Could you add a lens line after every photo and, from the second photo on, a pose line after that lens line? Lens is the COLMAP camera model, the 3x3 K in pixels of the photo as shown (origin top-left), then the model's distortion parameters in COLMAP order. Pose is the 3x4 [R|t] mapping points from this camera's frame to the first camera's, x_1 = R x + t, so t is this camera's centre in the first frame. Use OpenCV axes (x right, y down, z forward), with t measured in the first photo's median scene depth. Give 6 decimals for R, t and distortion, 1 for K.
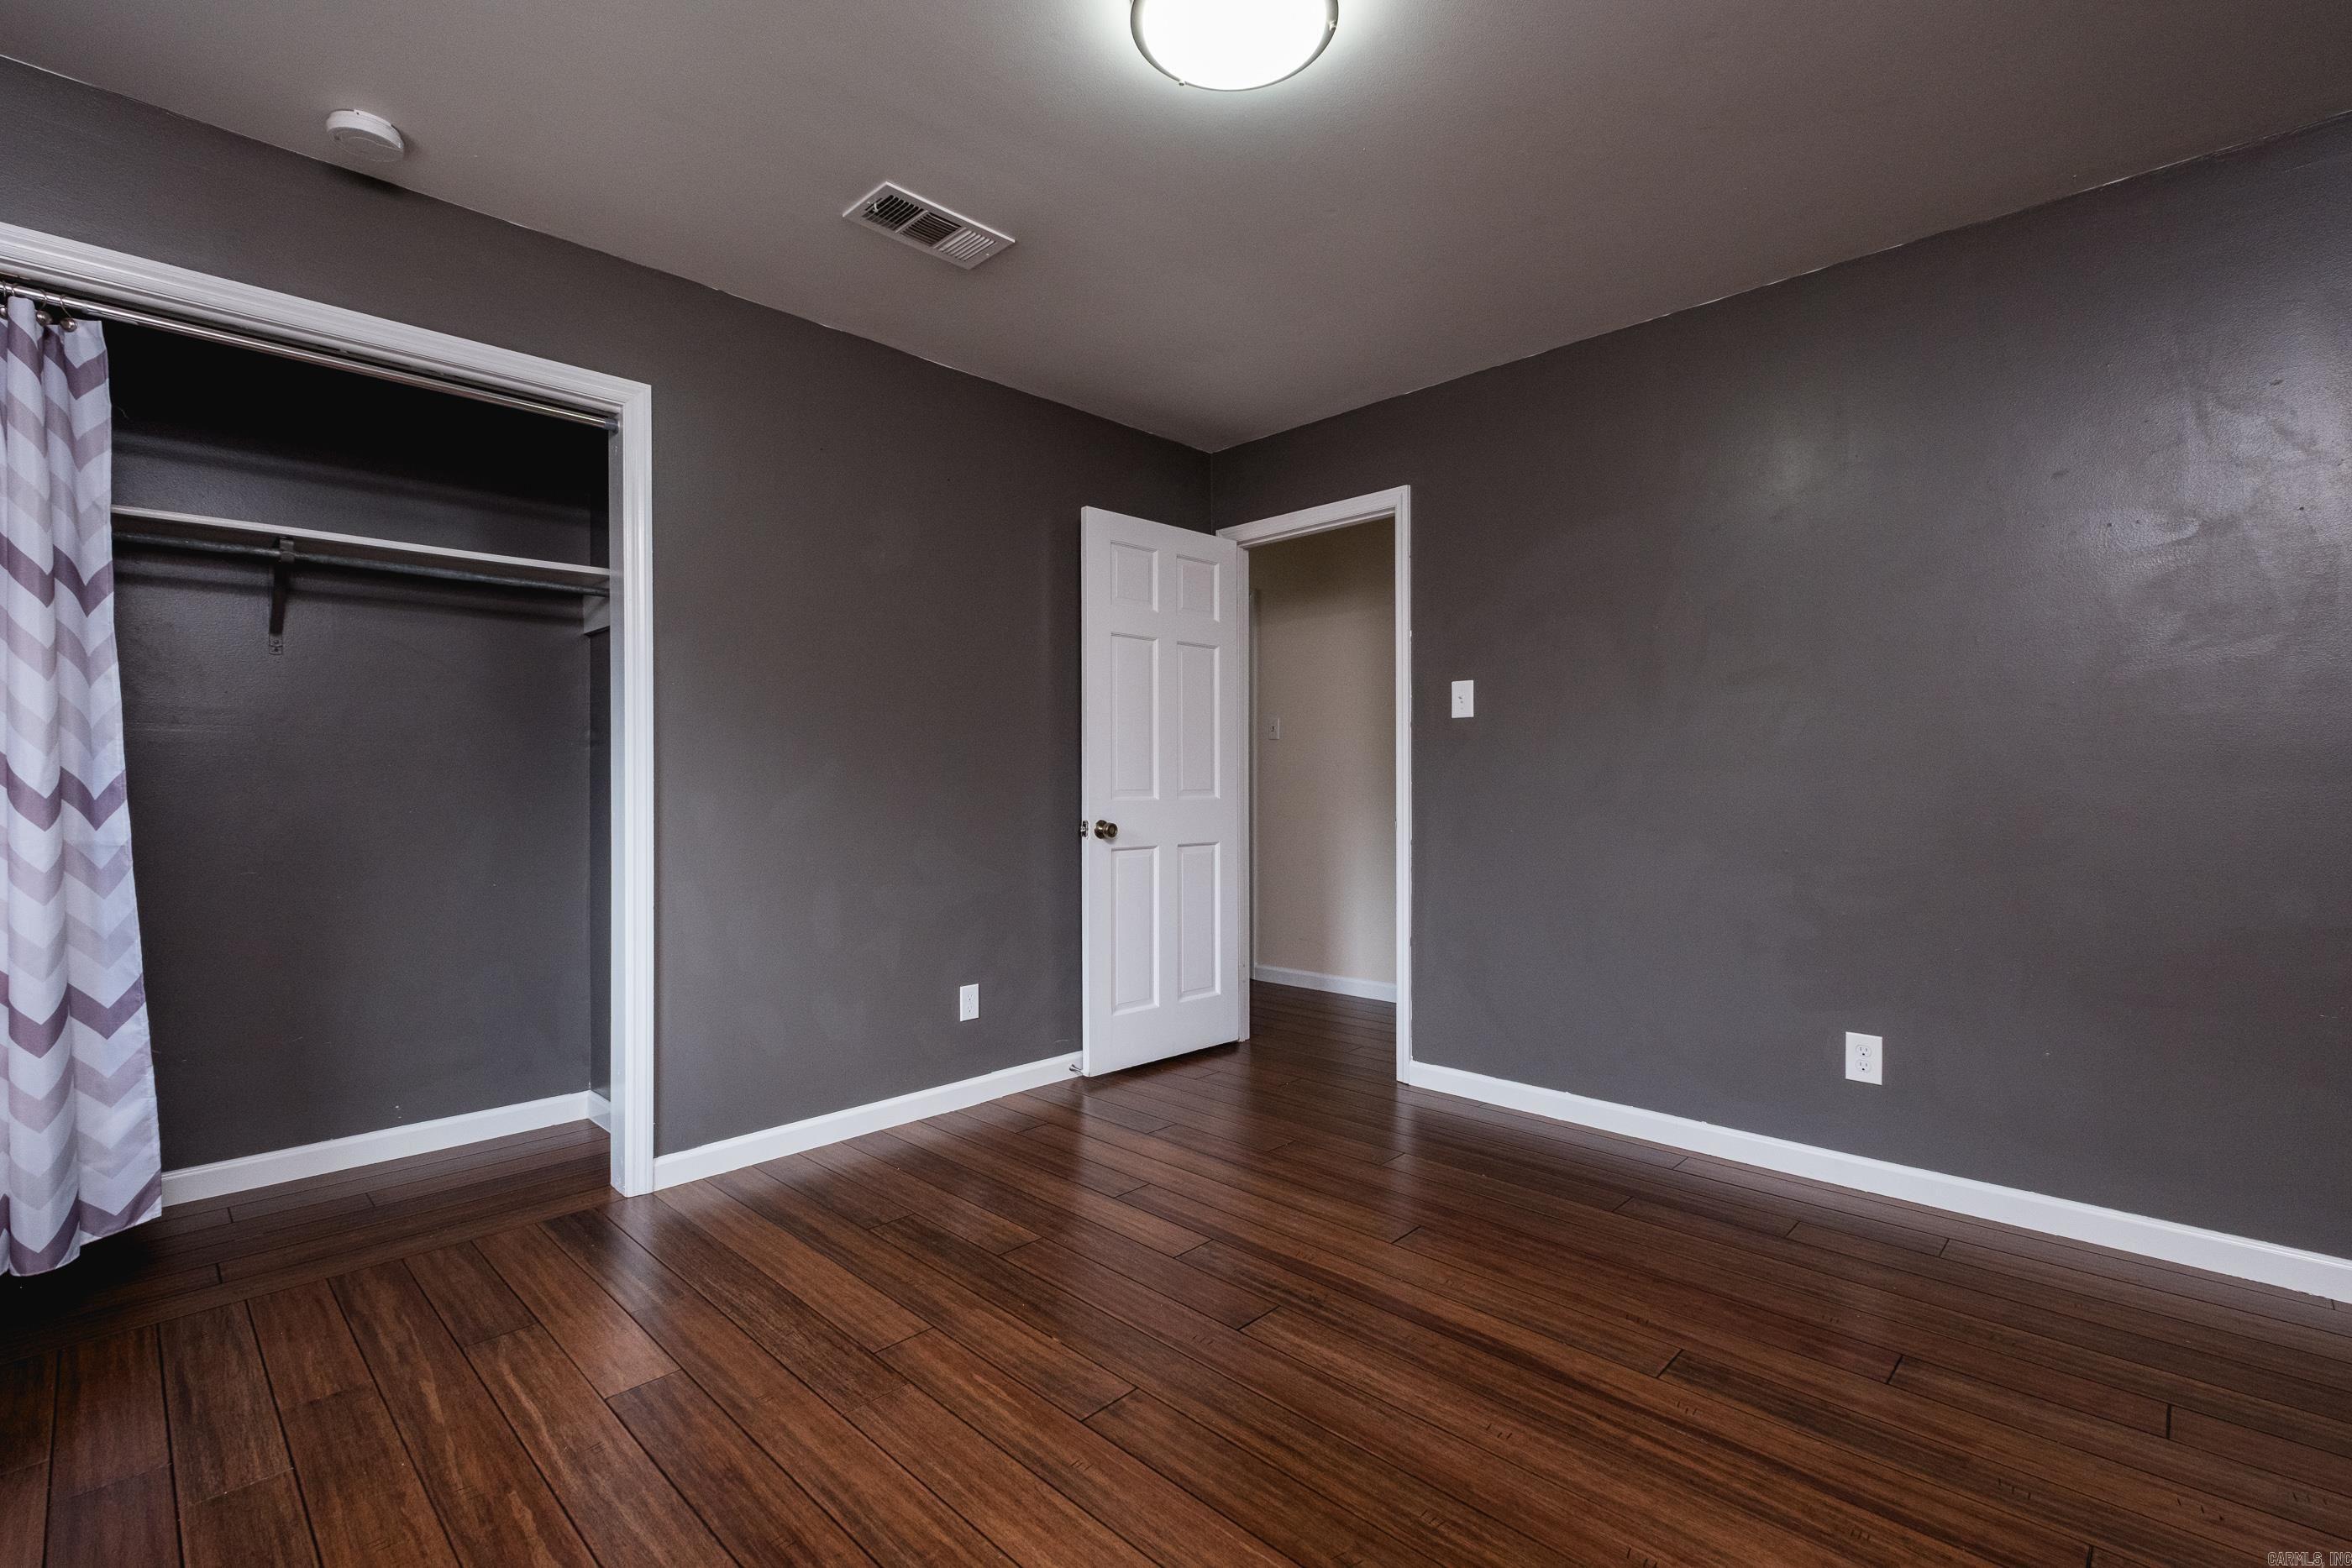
lens RADIAL K [[1063.6, 0, 1120.7], [0, 1063.6, 775.4], [0, 0, 1]] dist [0.000743, -0.000187]
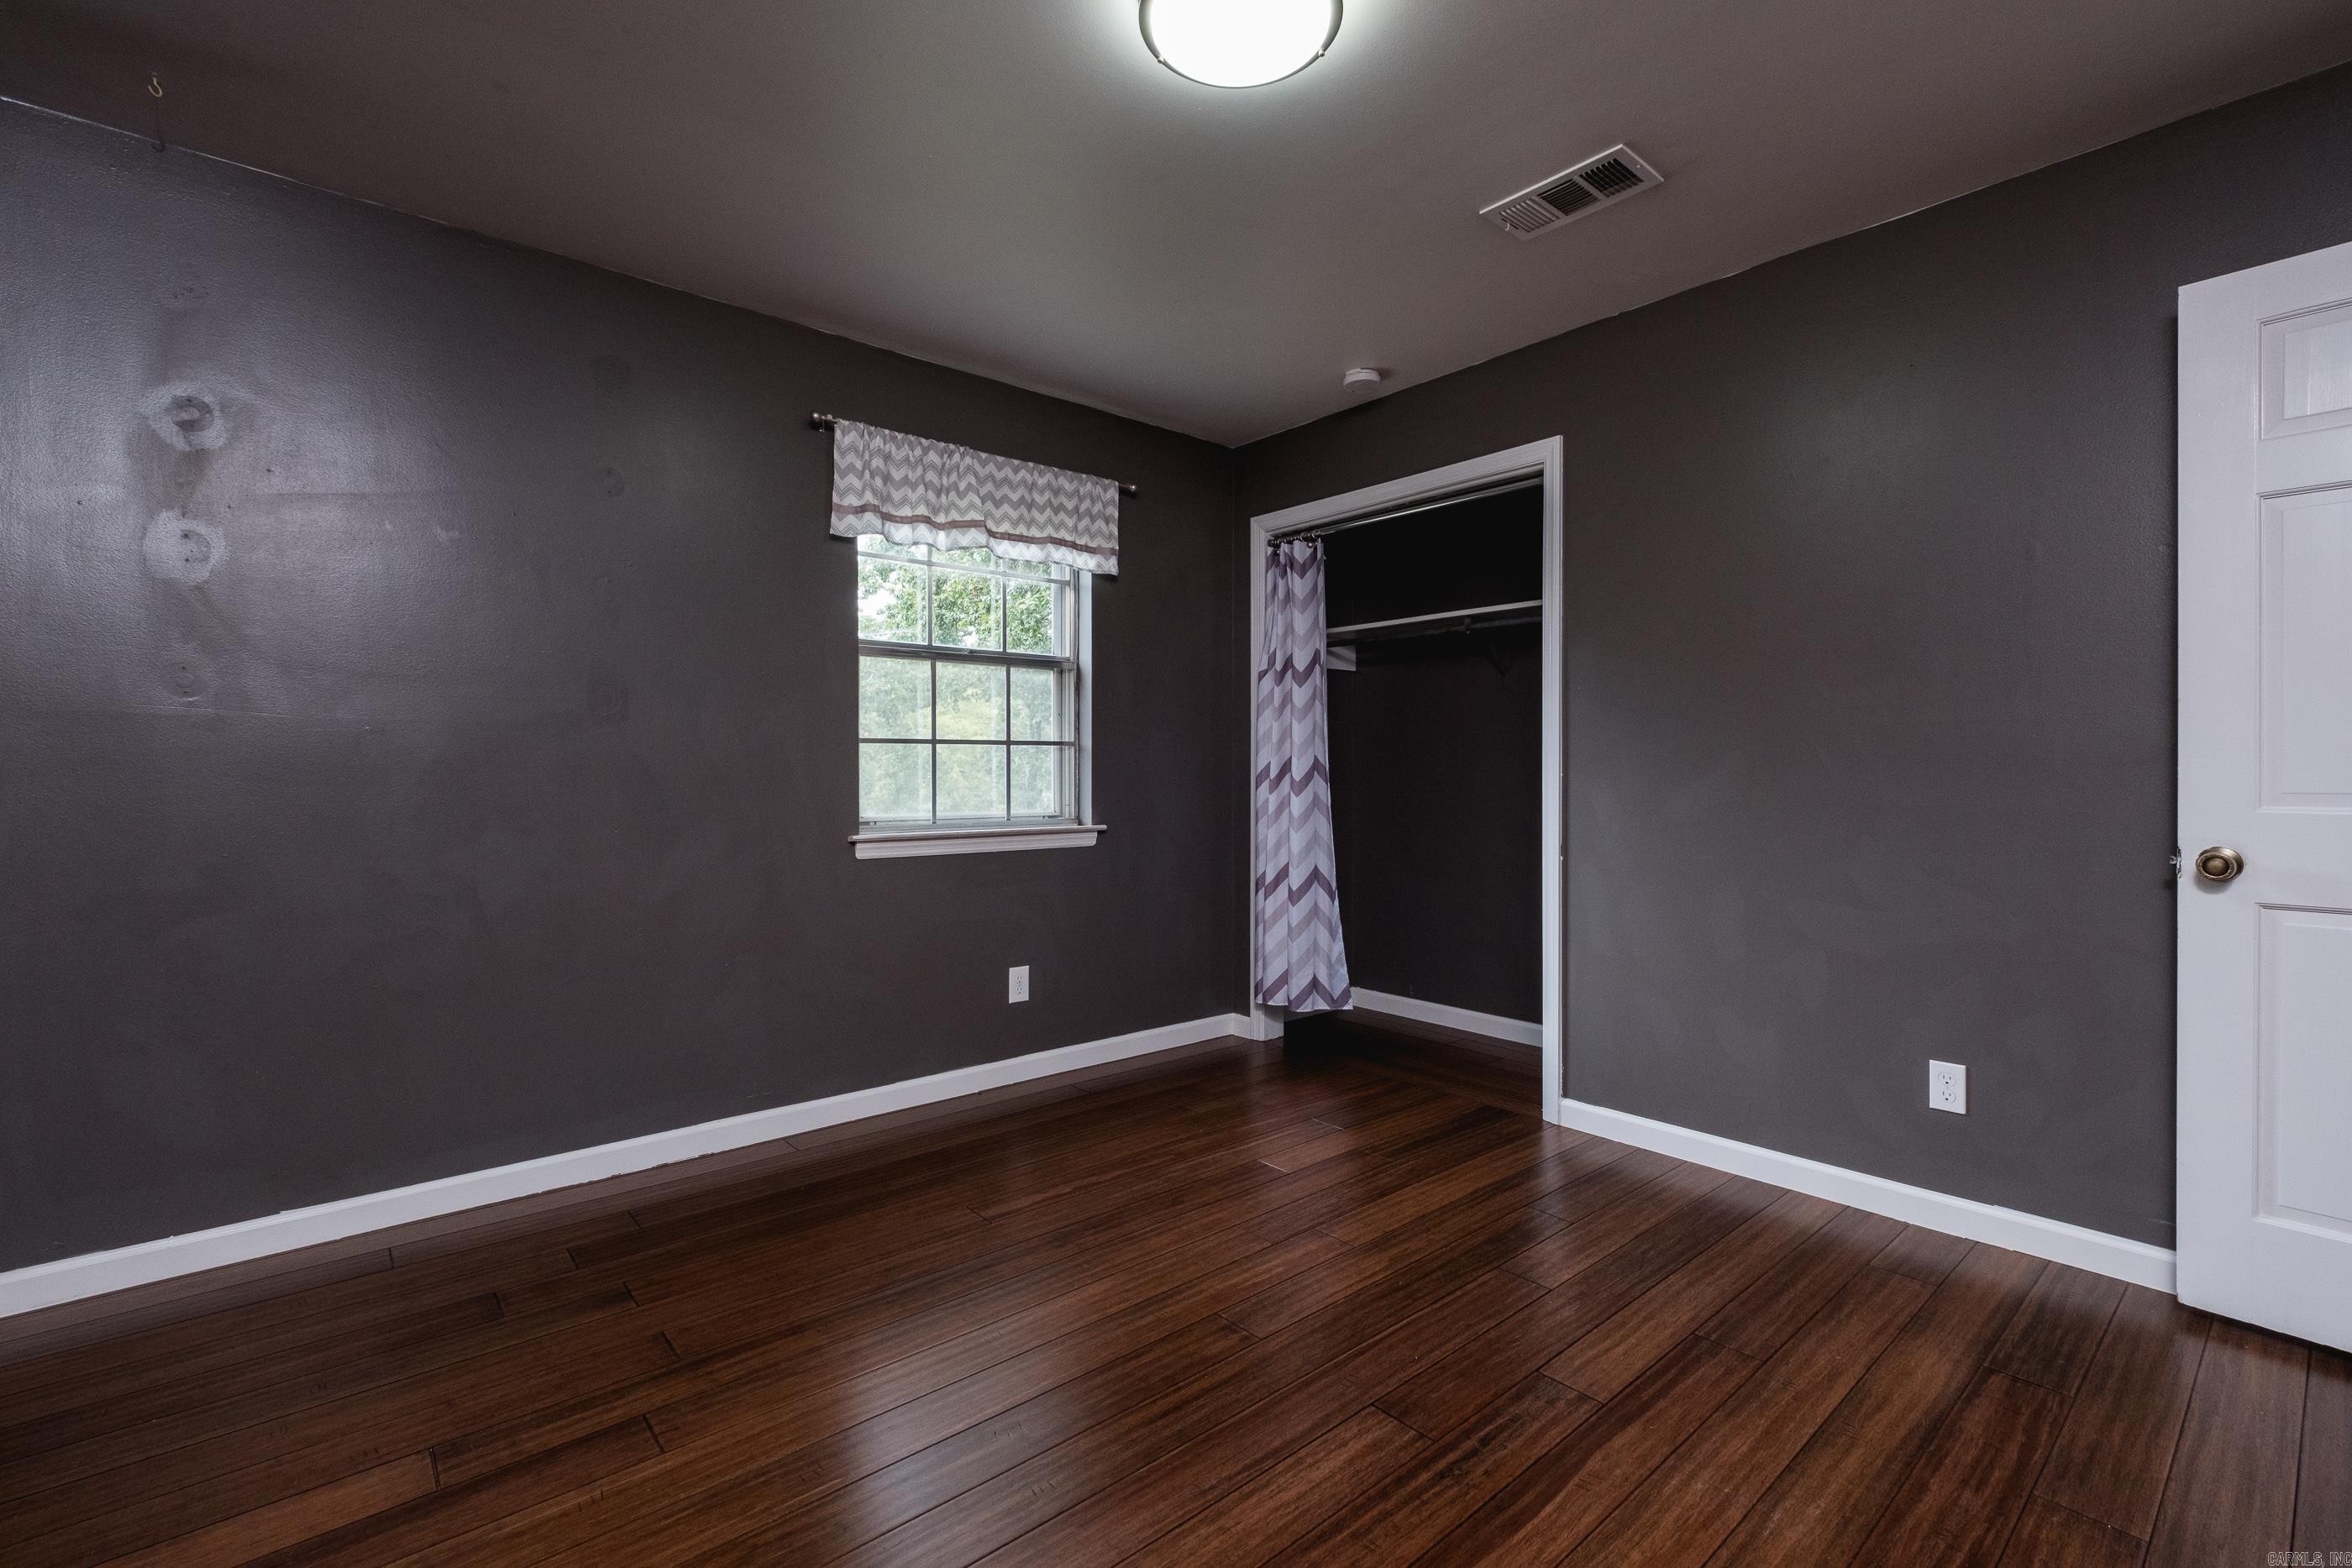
lens RADIAL K [[1001.8, 0, 1184.5], [0, 1001.8, 779.8], [0, 0, 1]] dist [0.007931, 0.000324]
pose [[-0.058774, 0.009280, -0.998228, 0.878697], [0.007666, 0.999932, 0.008844, -0.004263], [0.998242, -0.007133, -0.058841, 0.834108]]
